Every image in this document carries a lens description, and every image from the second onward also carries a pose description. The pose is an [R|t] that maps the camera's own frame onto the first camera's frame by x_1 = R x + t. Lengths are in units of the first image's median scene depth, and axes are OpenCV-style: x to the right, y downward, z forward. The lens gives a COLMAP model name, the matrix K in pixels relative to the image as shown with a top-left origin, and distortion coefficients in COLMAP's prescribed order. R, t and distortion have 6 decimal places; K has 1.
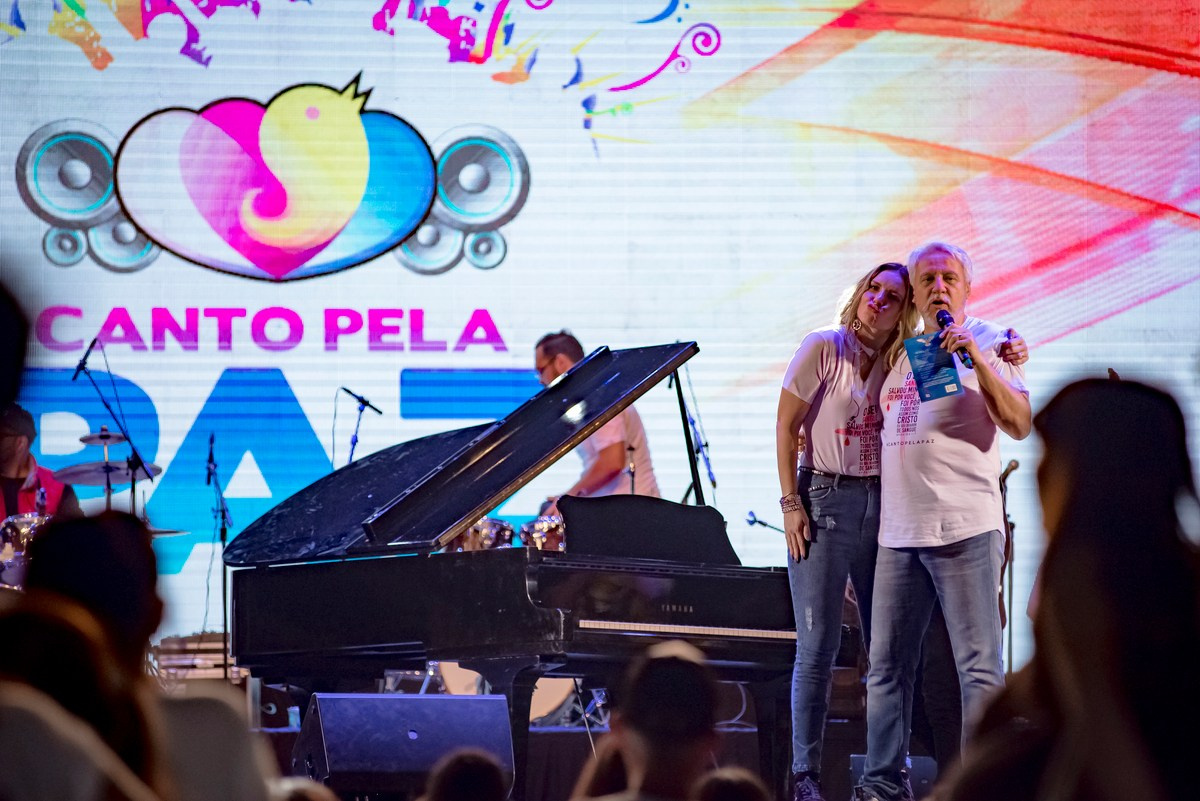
lens RADIAL K [[7111.2, 0, 607.5], [0, 7111.2, 395.3], [0, 0, 1]] dist [3.698987, 0.000000]
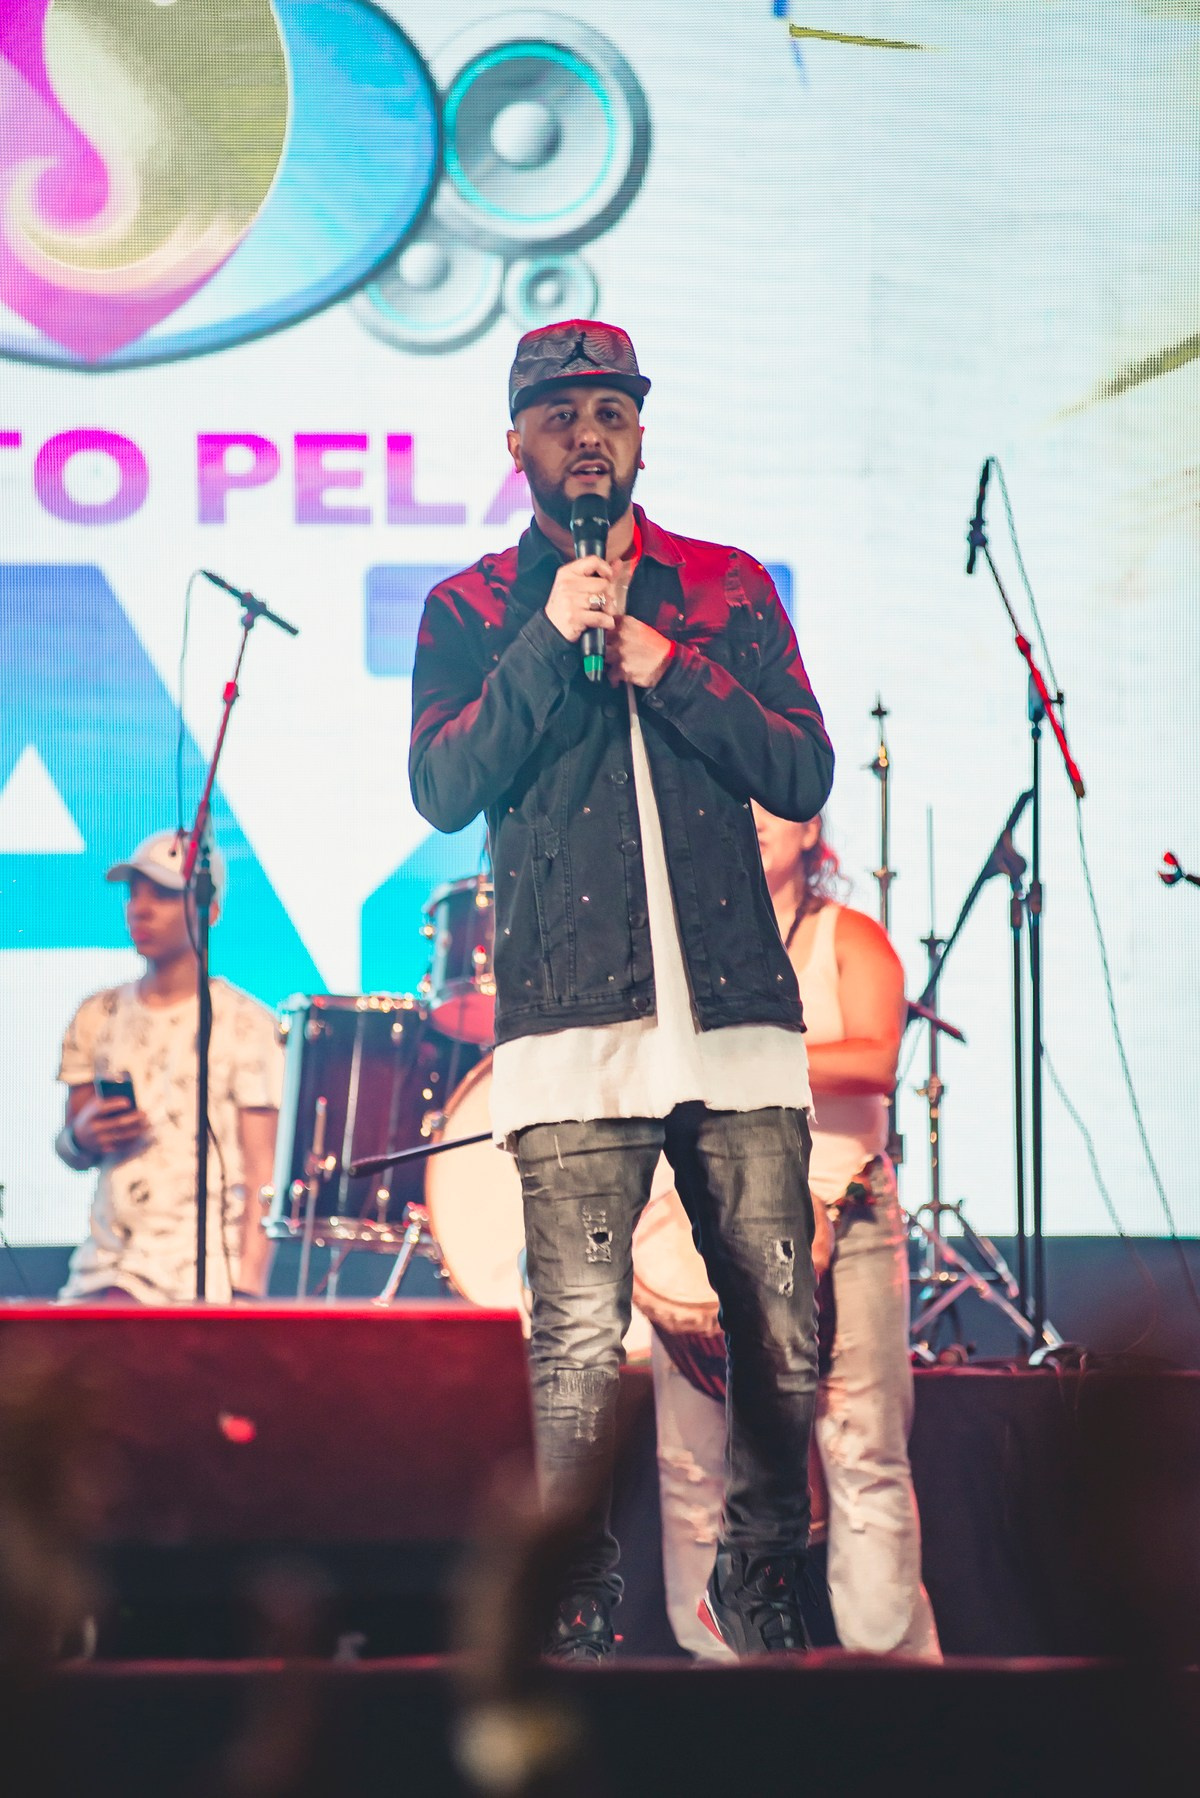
lens RADIAL K [[10654.9, 0, 602.4], [0, 10654.9, 897.5], [0, 0, 1]] dist [3.698987, 0.000000]
pose [[0.999763, -0.005830, -0.020983, 0.000046], [0.005979, 0.999957, 0.007024, 0.012601], [0.020941, -0.007147, 0.999755, 0.323071]]
